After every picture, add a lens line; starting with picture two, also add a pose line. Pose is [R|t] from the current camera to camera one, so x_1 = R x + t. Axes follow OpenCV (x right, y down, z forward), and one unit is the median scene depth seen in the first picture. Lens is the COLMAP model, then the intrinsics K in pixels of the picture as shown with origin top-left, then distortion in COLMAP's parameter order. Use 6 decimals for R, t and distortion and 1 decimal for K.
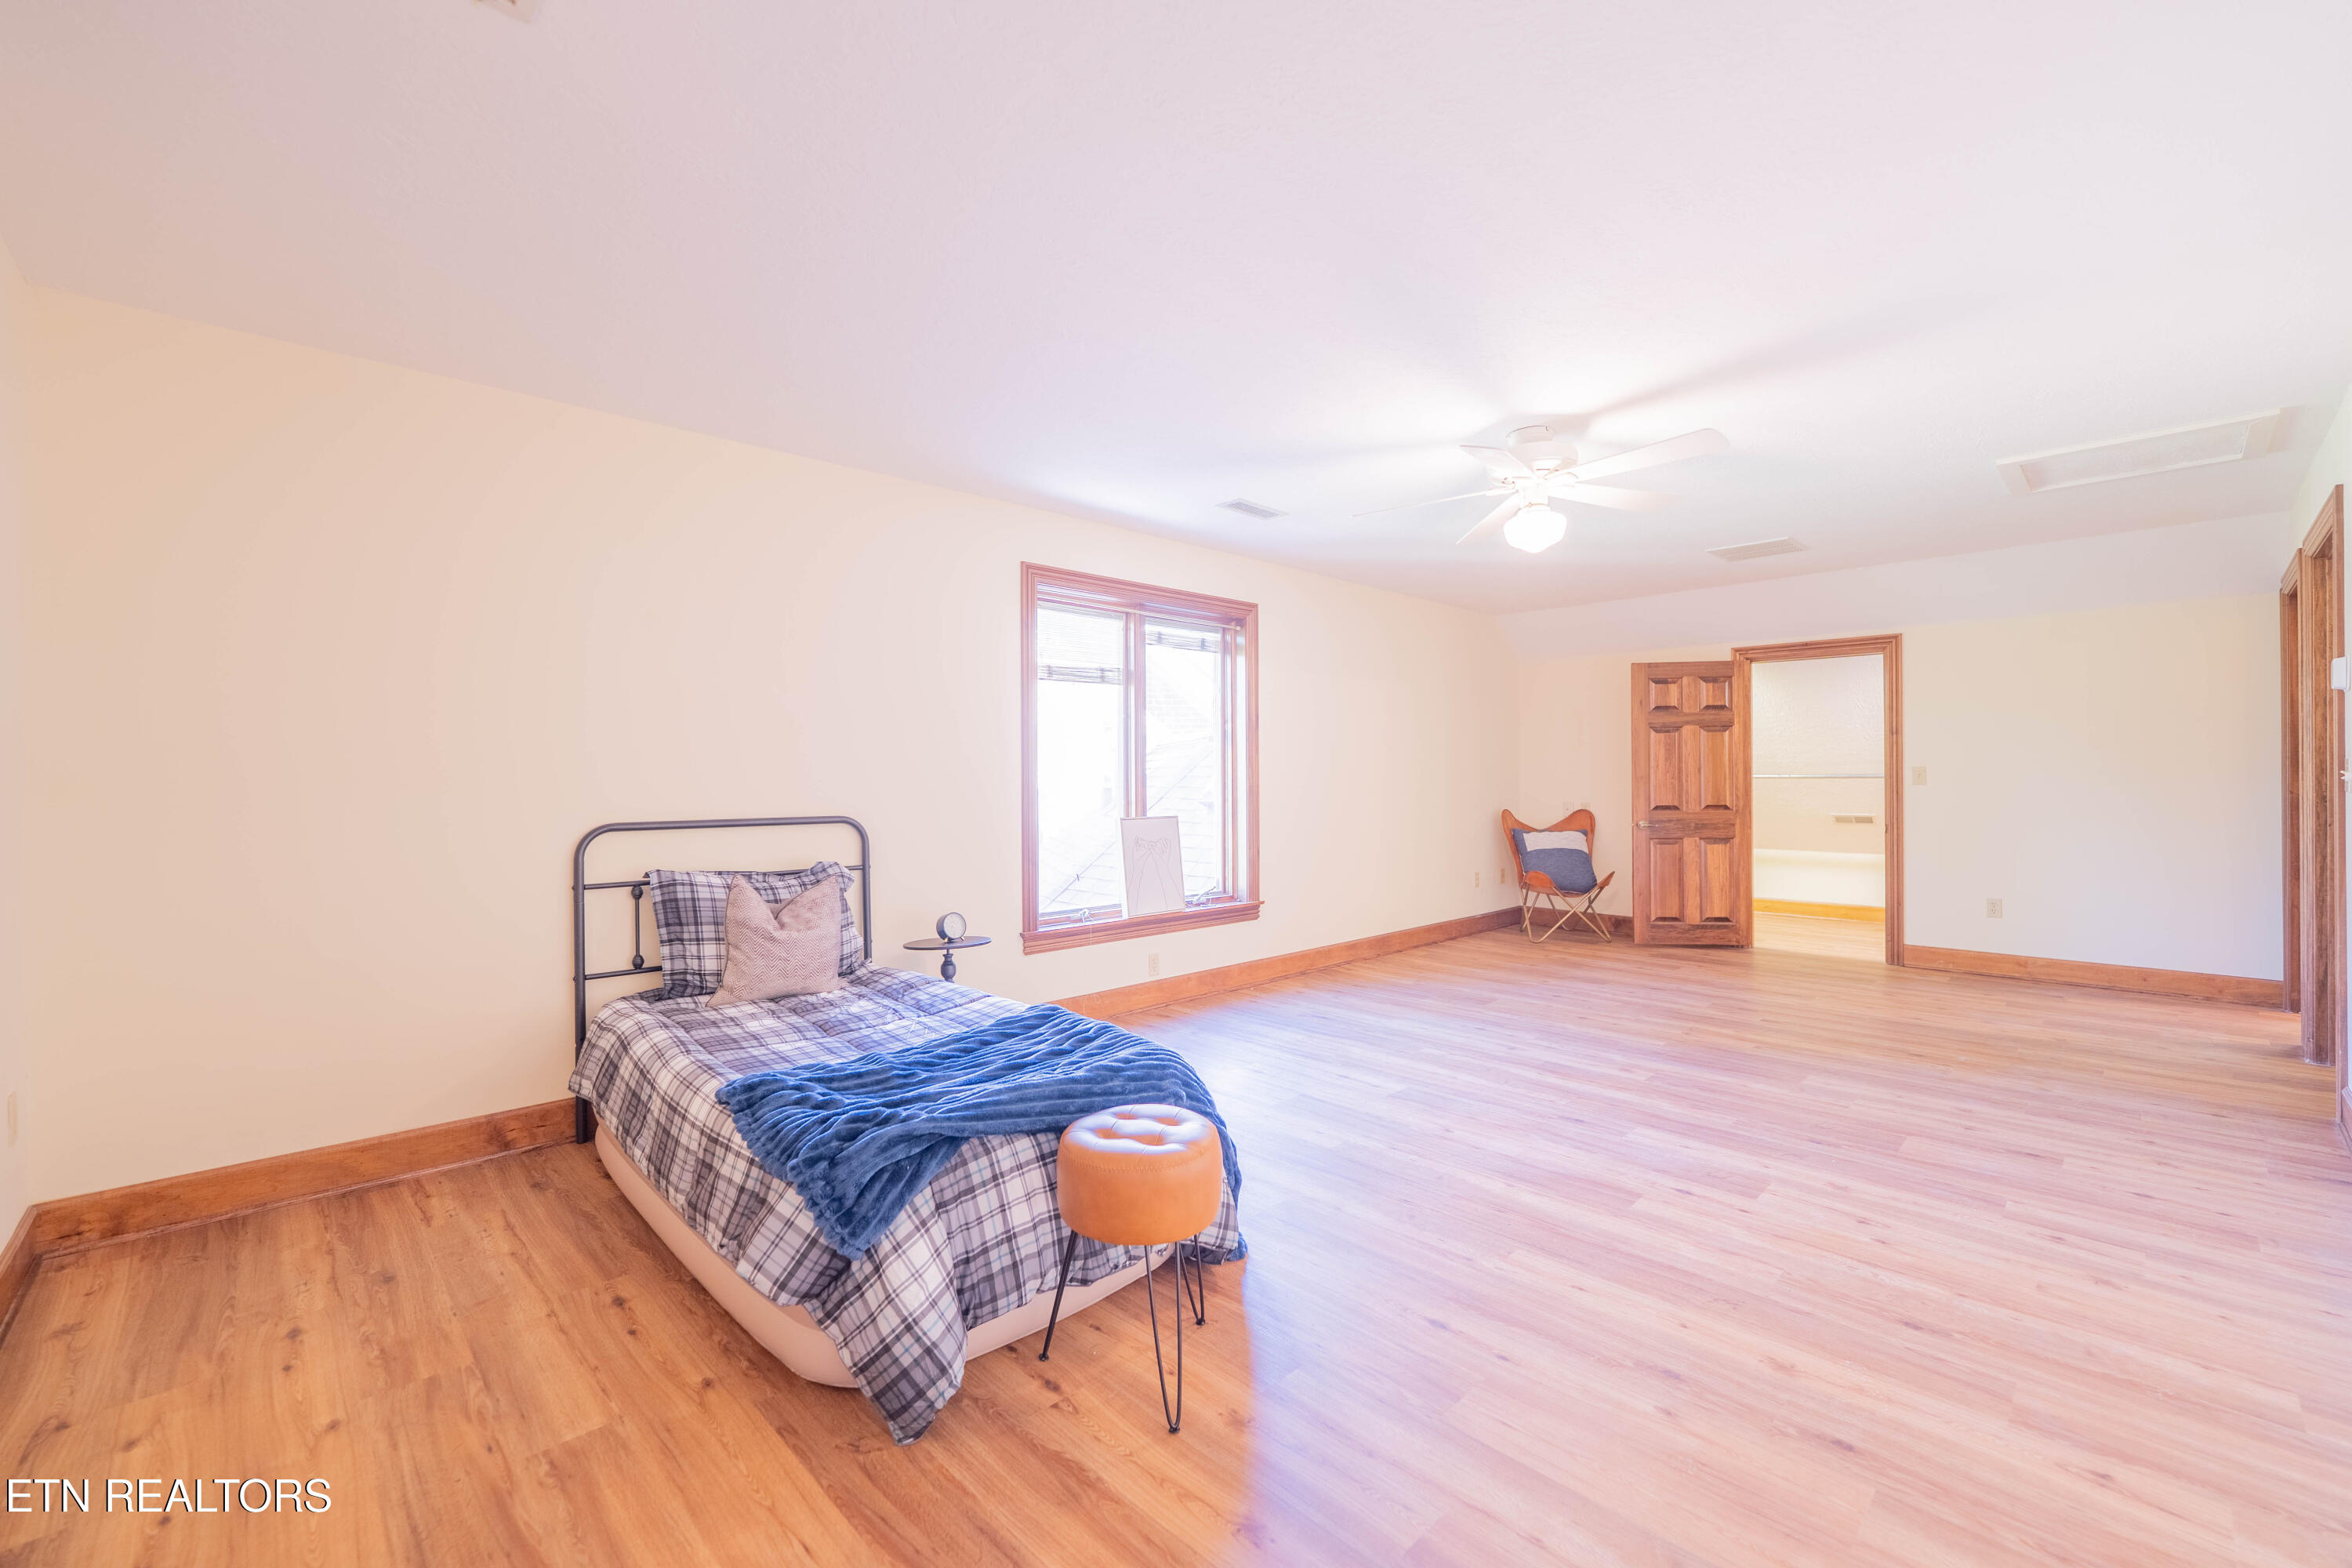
lens RADIAL K [[948.7, 0, 1164.2], [0, 948.7, 774.8], [0, 0, 1]] dist [-0.016582, -0.000363]
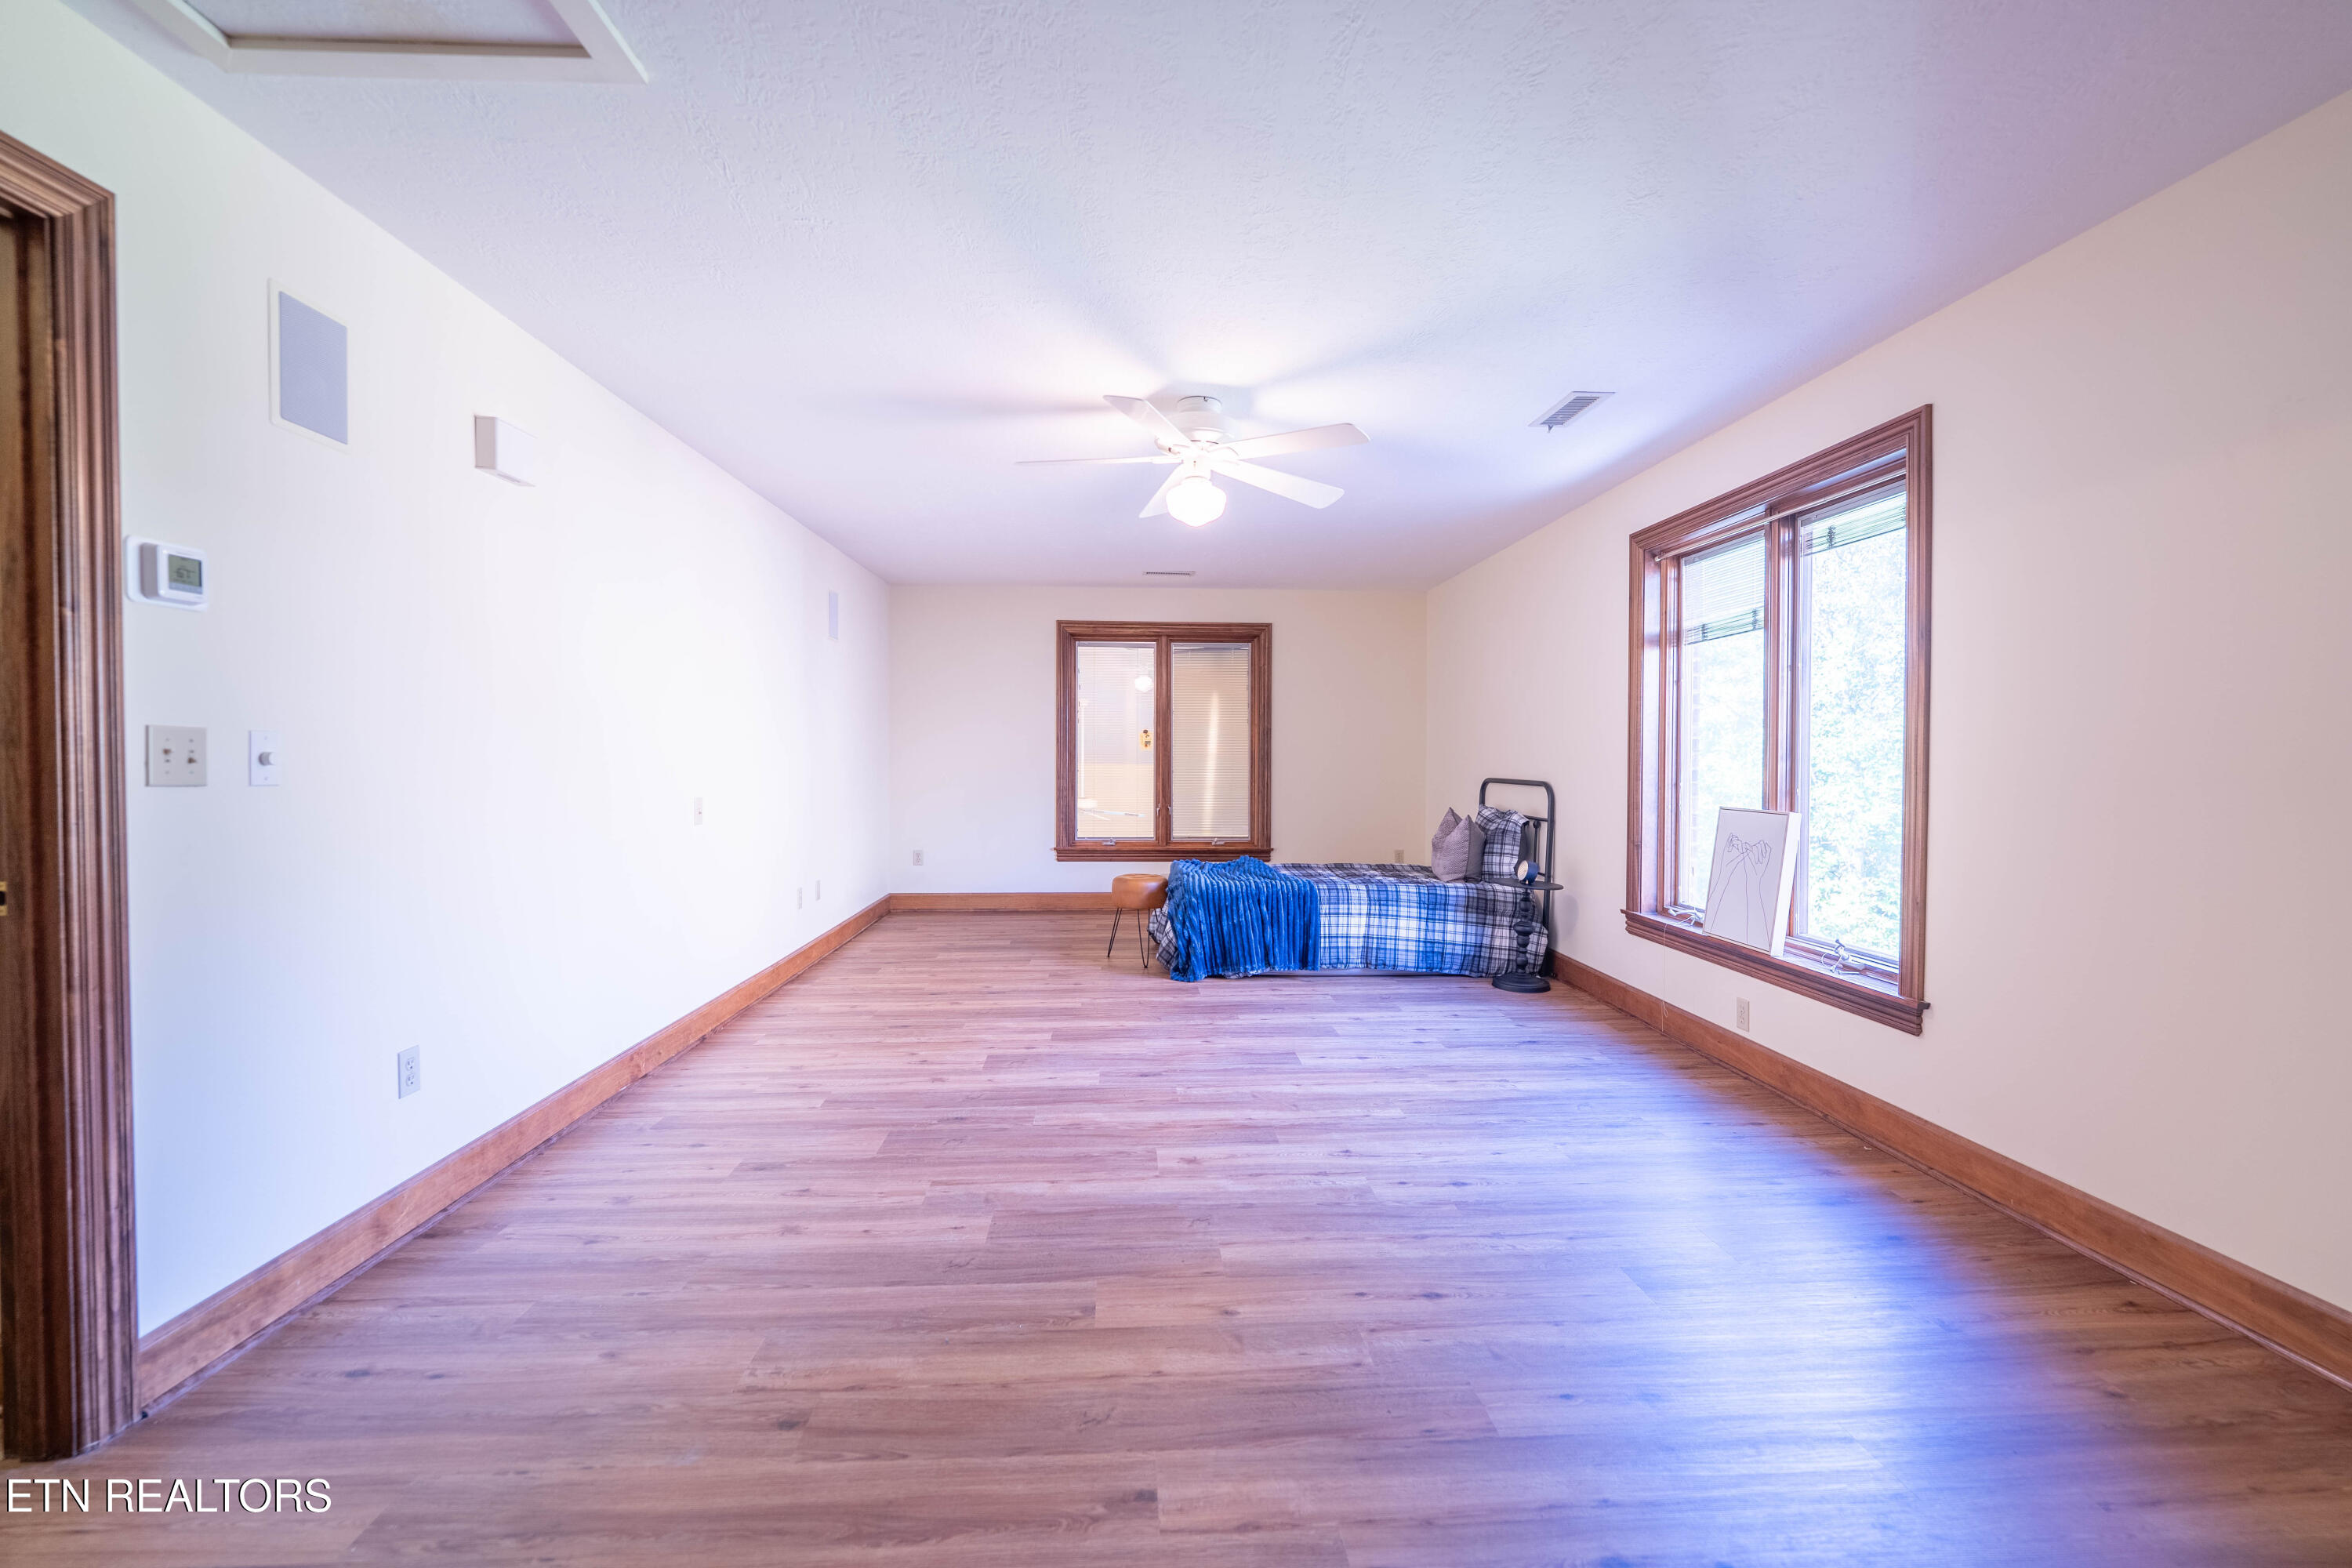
lens RADIAL K [[948.7, 0, 1164.2], [0, 948.7, 774.8], [0, 0, 1]] dist [-0.016582, -0.000363]
pose [[-0.647762, 0.019816, -0.761585, 1.142171], [0.002450, 0.999711, 0.023928, -0.000194], [0.761838, 0.013634, -0.647624, 1.577743]]
